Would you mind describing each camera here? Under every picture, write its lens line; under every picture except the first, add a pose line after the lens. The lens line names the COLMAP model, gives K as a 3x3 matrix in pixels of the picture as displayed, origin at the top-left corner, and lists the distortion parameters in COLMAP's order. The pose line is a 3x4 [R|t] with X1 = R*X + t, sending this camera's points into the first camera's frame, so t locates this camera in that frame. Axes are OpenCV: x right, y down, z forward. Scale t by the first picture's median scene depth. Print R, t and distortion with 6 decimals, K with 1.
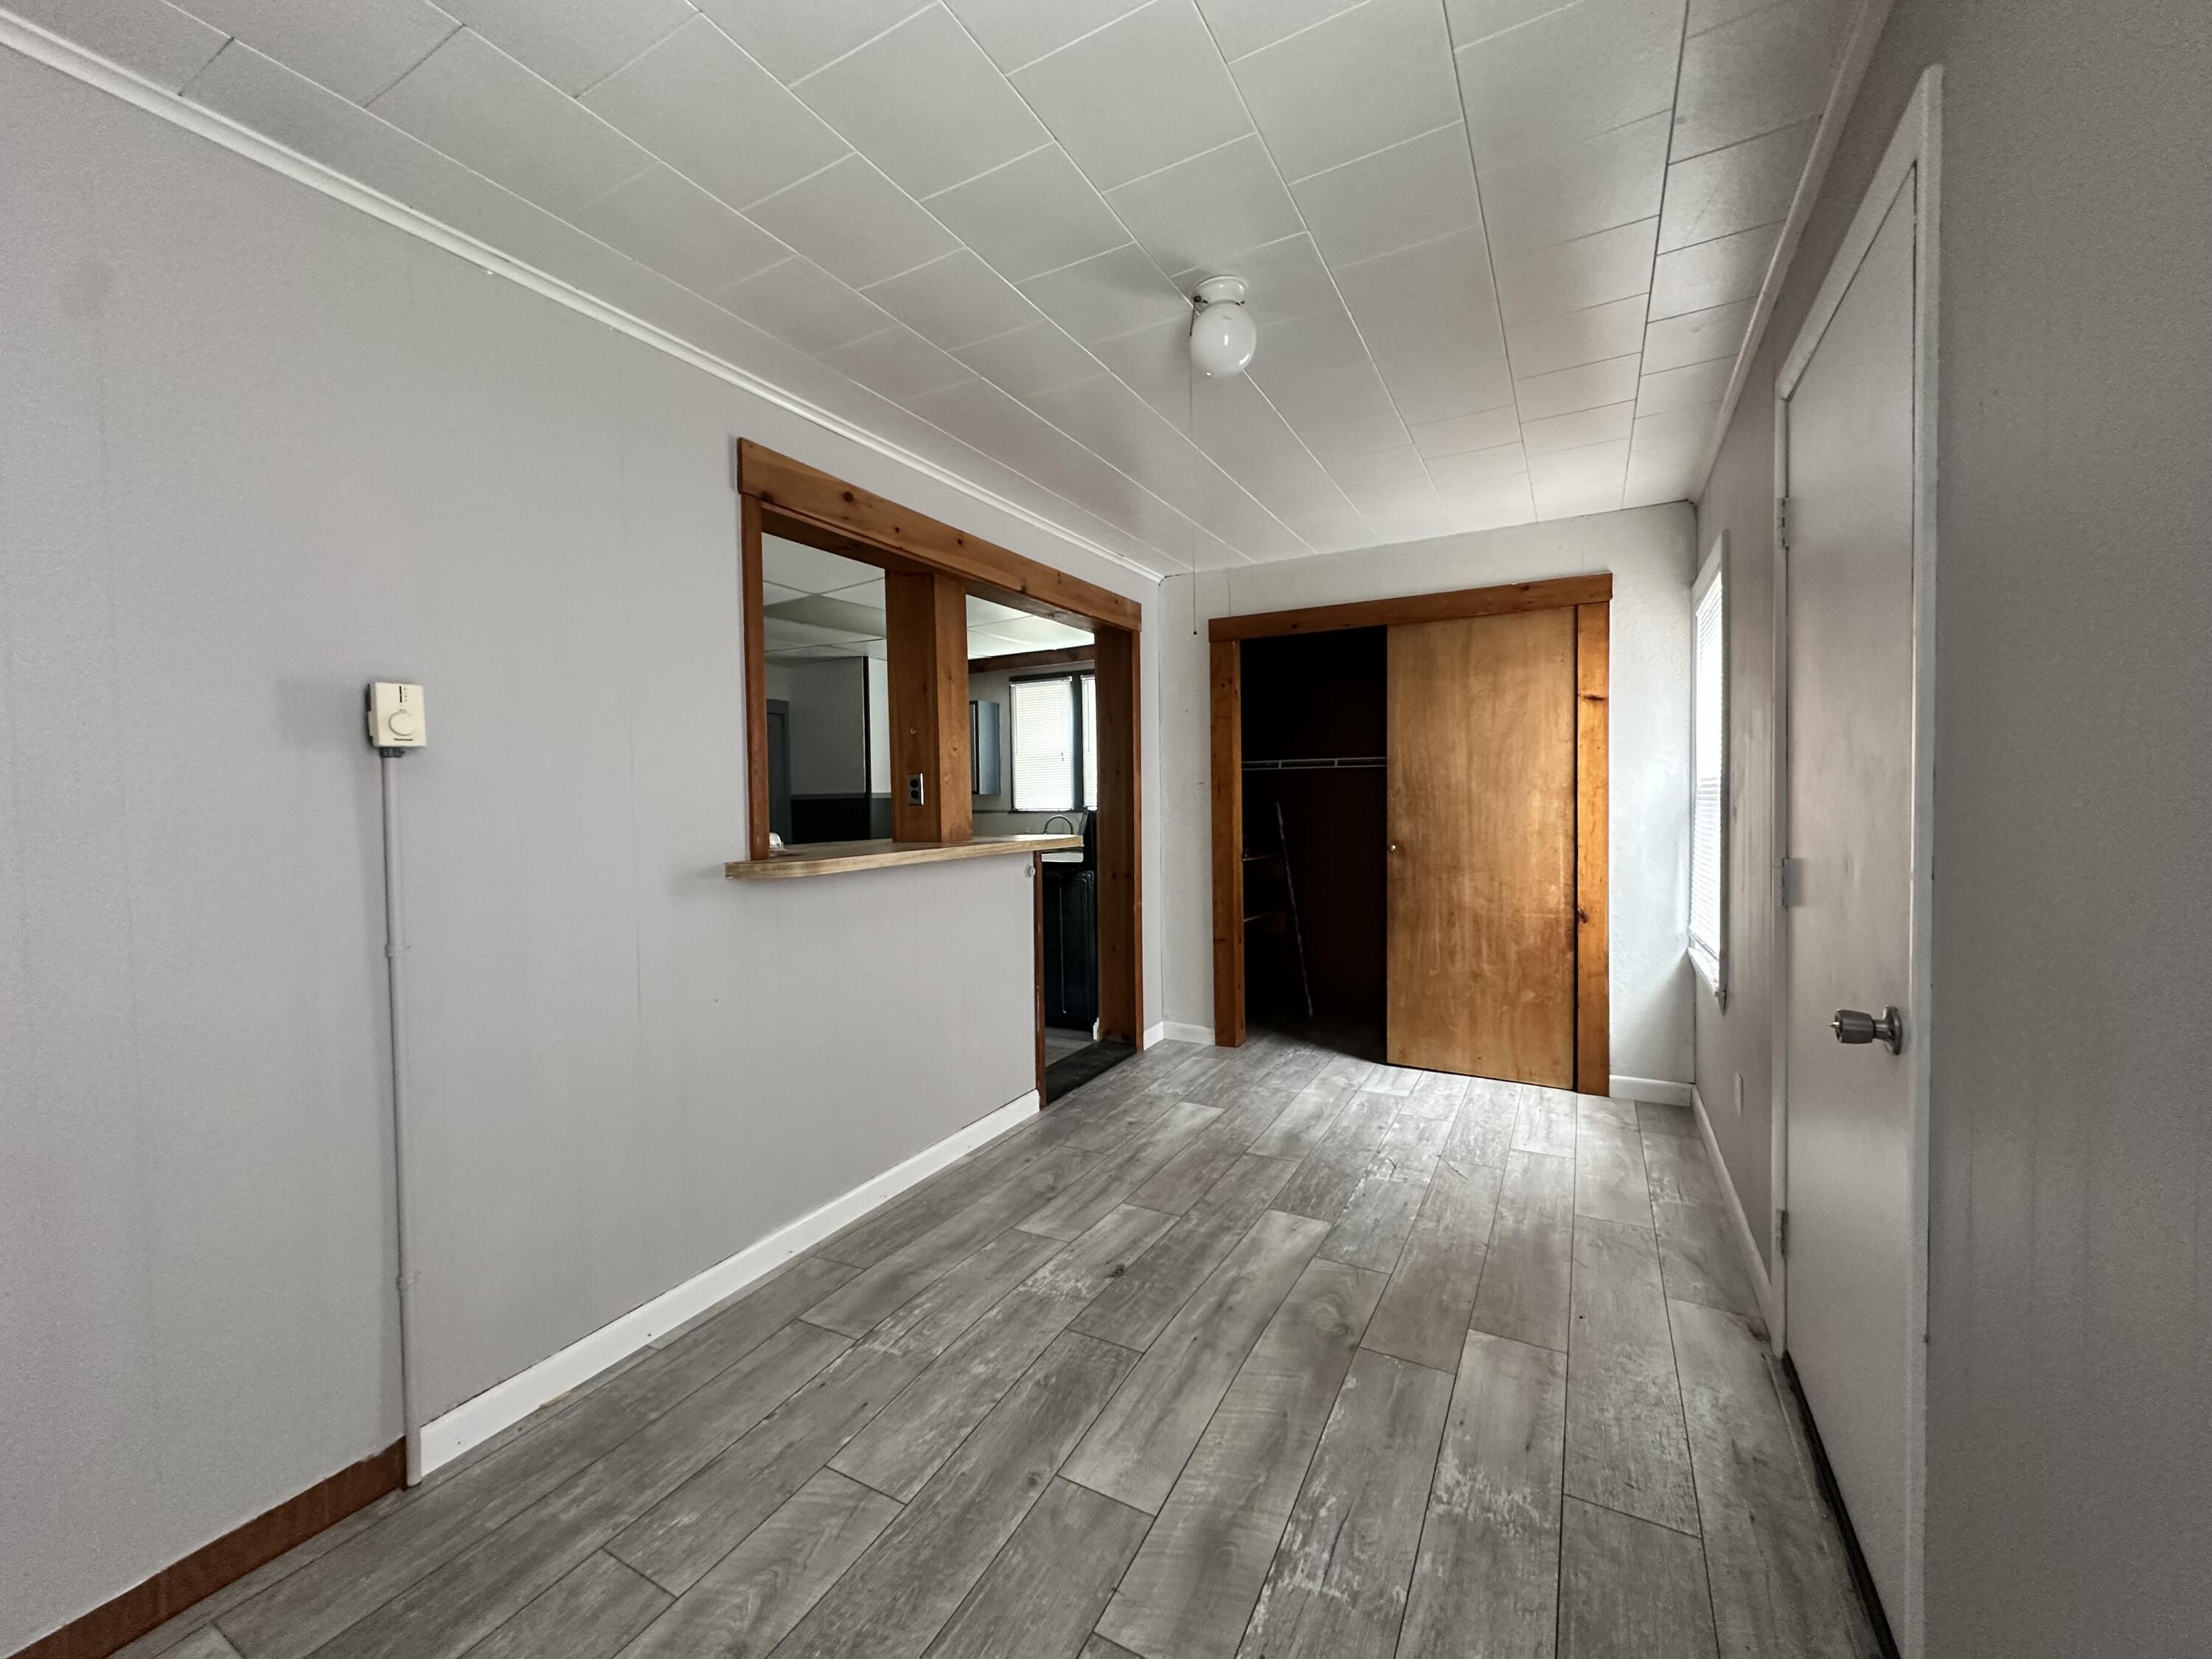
lens RADIAL K [[882.4, 0, 1102.1], [0, 882.4, 822.5], [0, 0, 1]] dist [-0.005715, 0.000262]
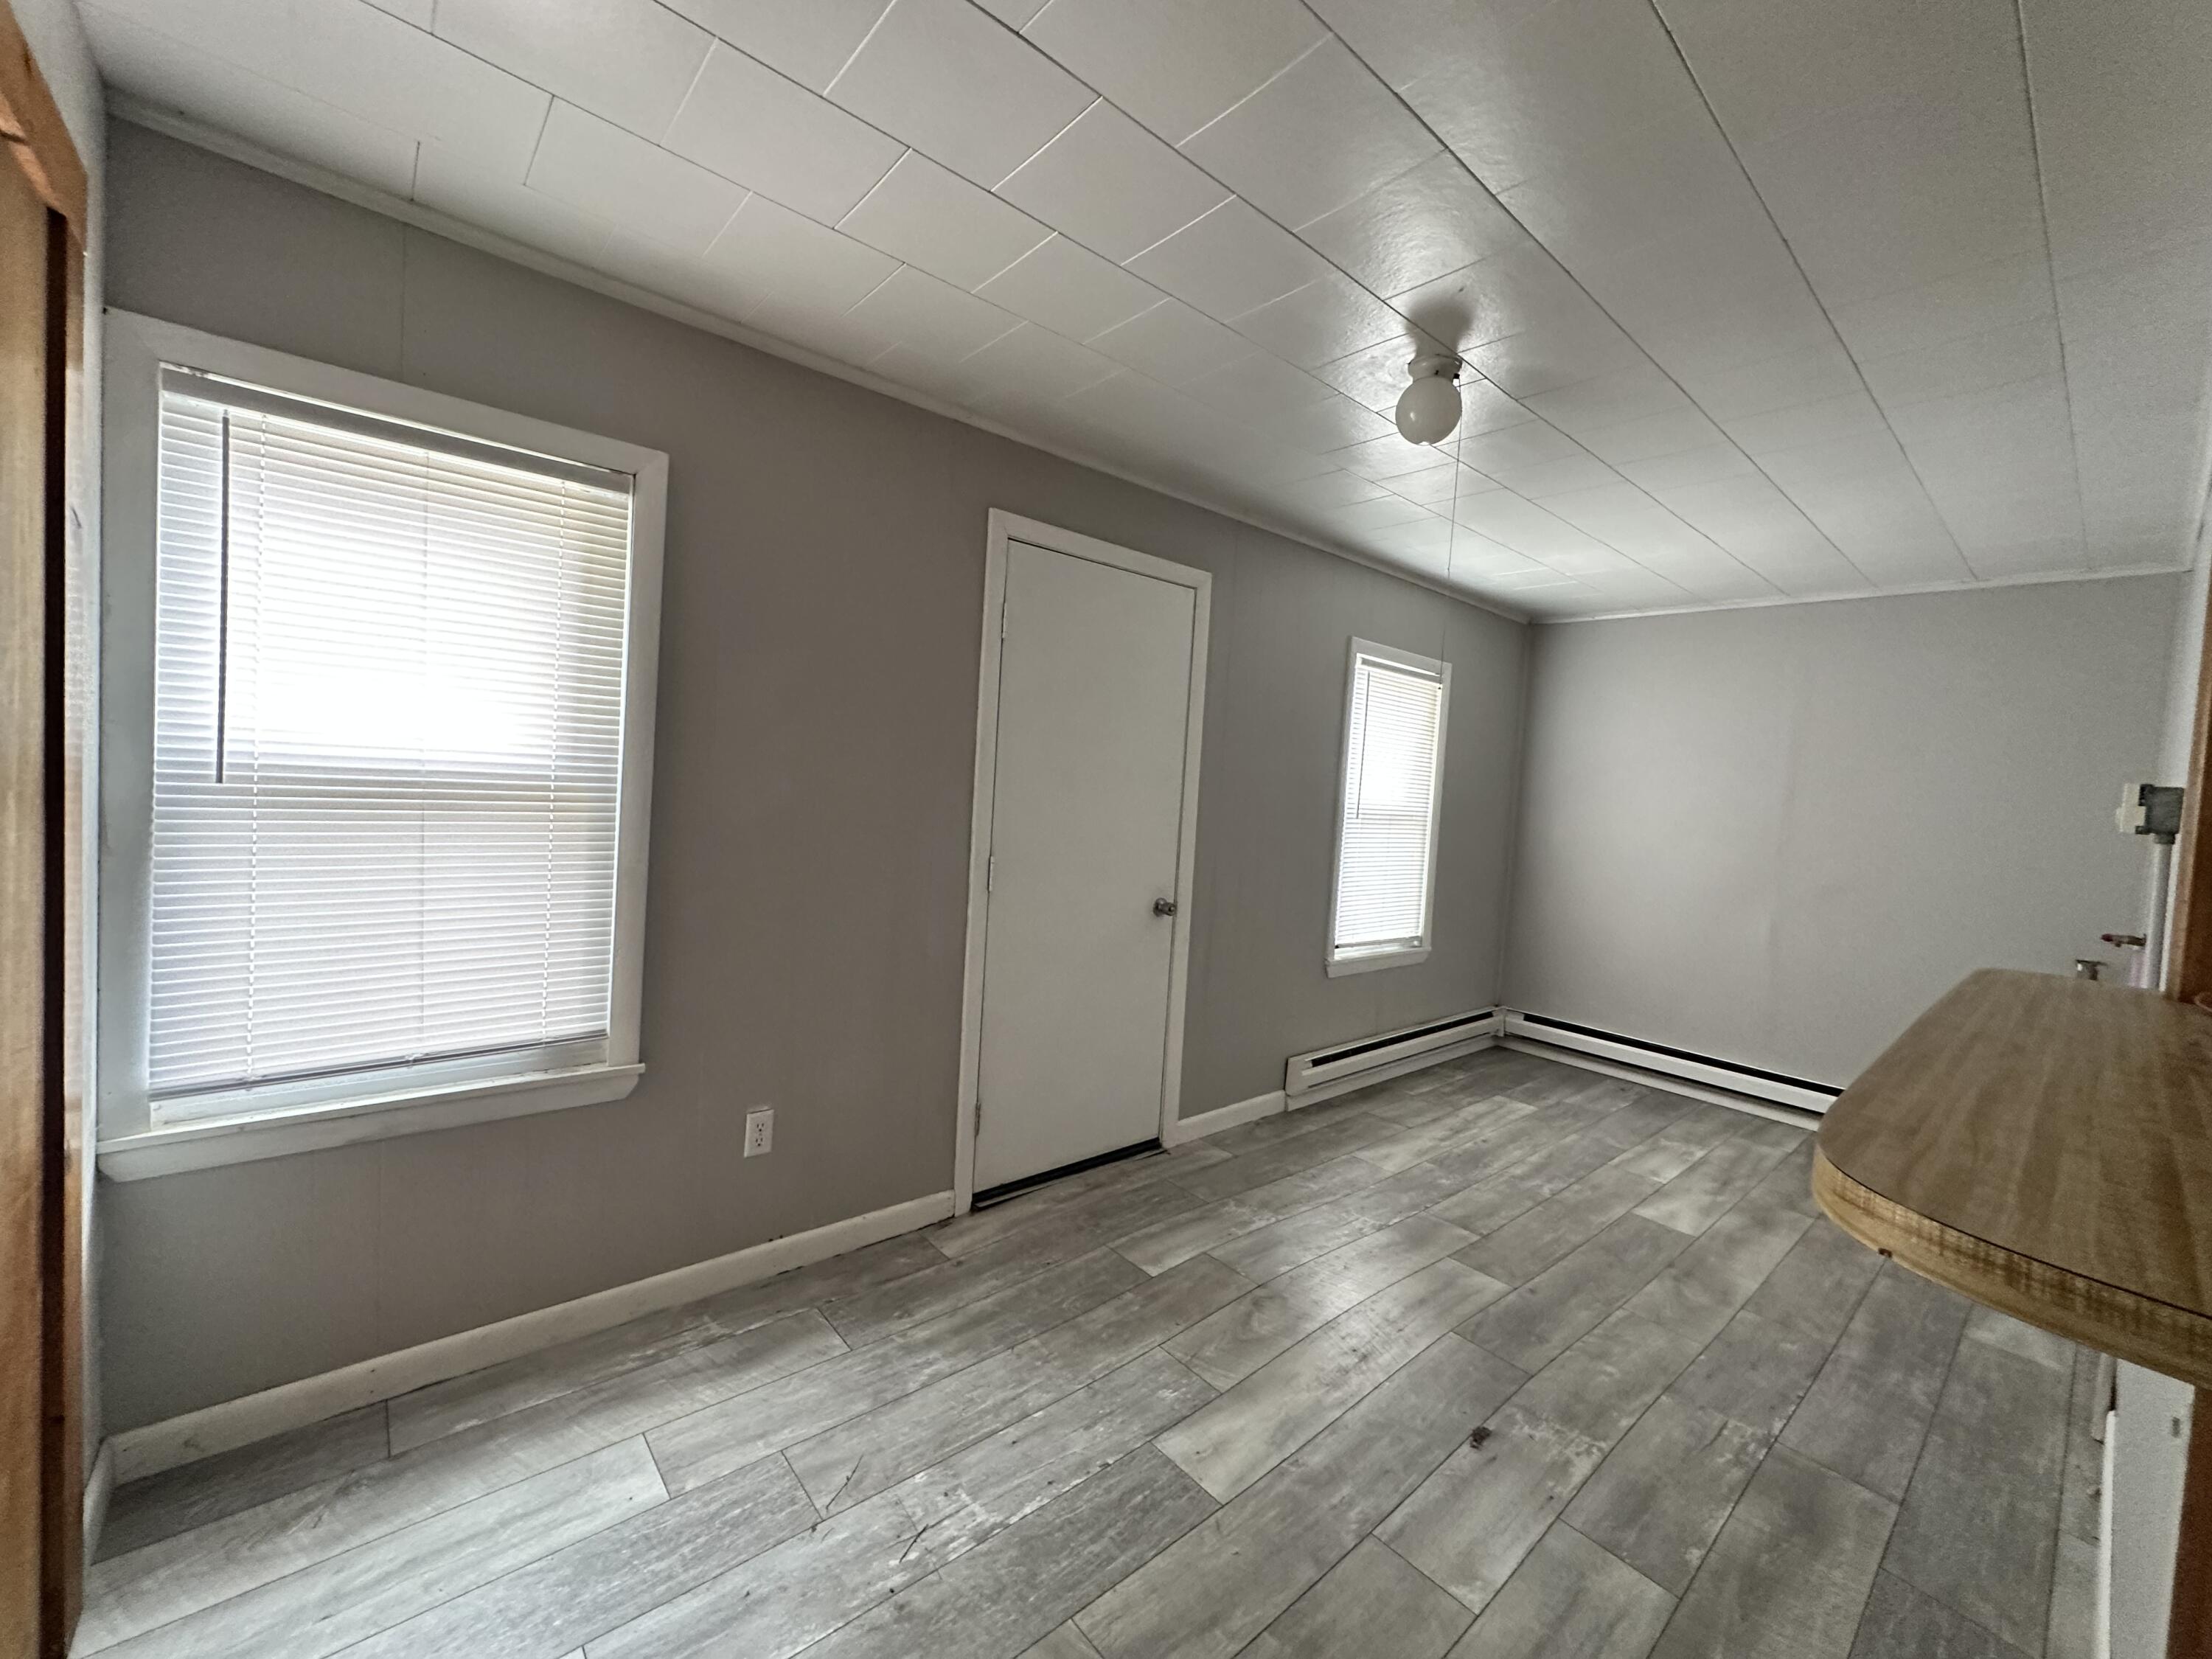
lens RADIAL K [[882.4, 0, 1107.7], [0, 882.4, 822.6], [0, 0, 1]] dist [-0.005715, 0.000262]
pose [[-0.937883, -0.052810, 0.342909, 0.081545], [-0.031681, 0.997254, 0.066934, -0.082634], [-0.345502, 0.051912, -0.936981, 1.657552]]
